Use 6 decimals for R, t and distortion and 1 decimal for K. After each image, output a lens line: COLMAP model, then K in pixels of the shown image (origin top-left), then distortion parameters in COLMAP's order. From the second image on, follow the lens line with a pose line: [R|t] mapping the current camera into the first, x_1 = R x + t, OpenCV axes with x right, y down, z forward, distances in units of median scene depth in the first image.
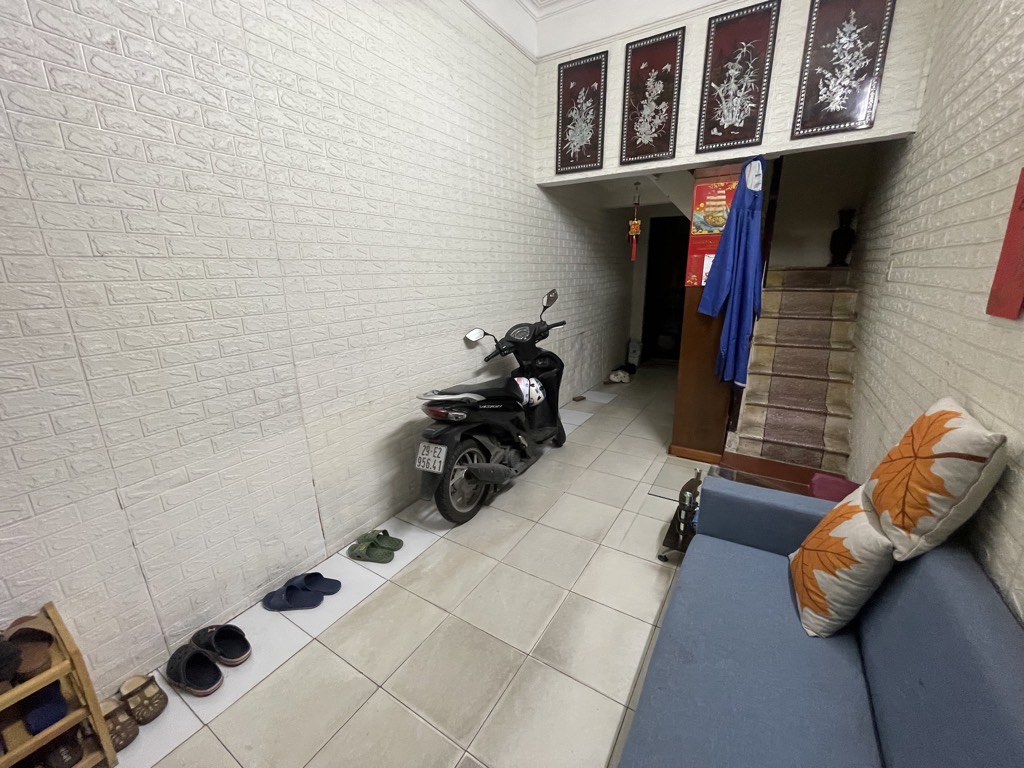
lens RADIAL K [[415.4, 0, 514.7], [0, 415.4, 381.5], [0, 0, 1]] dist [0.000717, 0.000124]
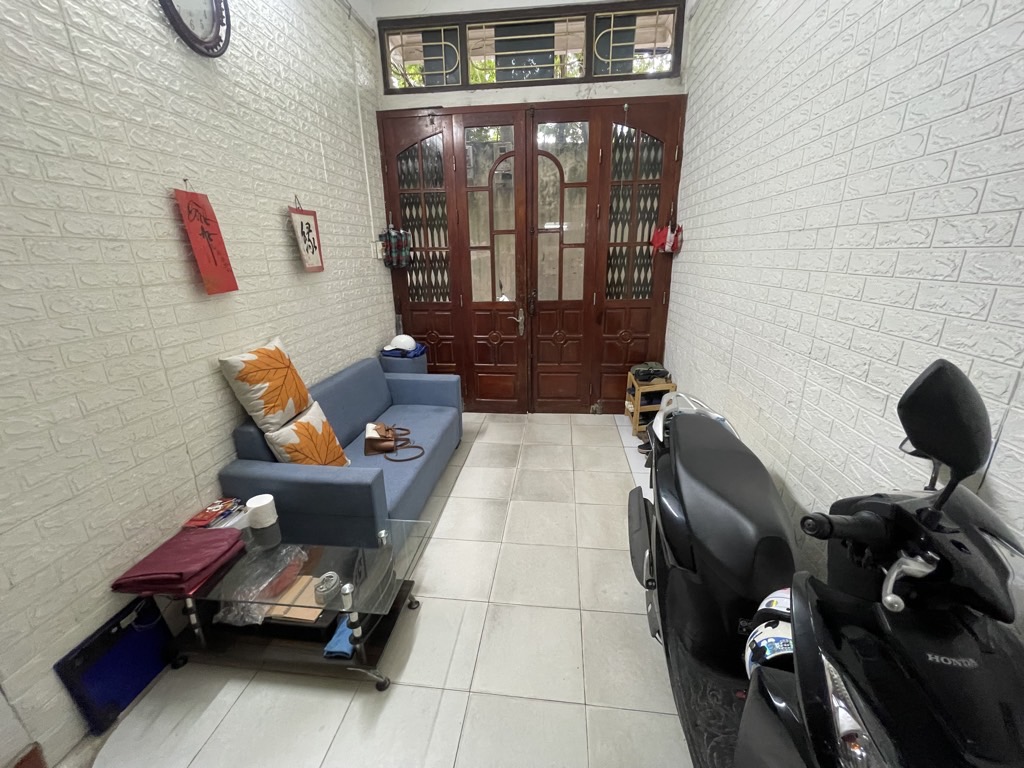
lens RADIAL K [[415.4, 0, 514.7], [0, 415.4, 381.5], [0, 0, 1]] dist [0.000717, 0.000124]
pose [[-0.903021, 0.148142, -0.403246, 0.515373], [-0.090113, 0.852460, 0.514968, -0.474952], [0.420039, 0.501364, -0.756440, 1.735933]]
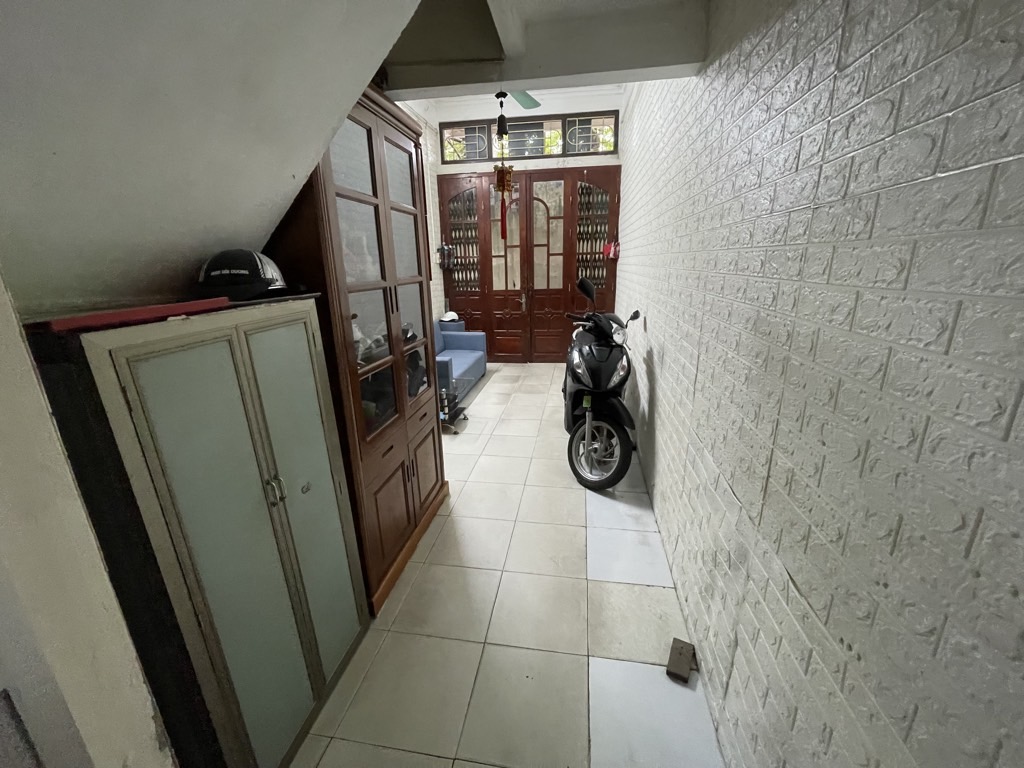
lens RADIAL K [[415.4, 0, 514.7], [0, 415.4, 381.5], [0, 0, 1]] dist [0.000717, 0.000124]
pose [[-0.921984, 0.132852, -0.363724, 0.929646], [-0.073626, 0.862025, 0.501489, -0.754363], [0.380164, 0.489144, -0.784993, 2.835840]]
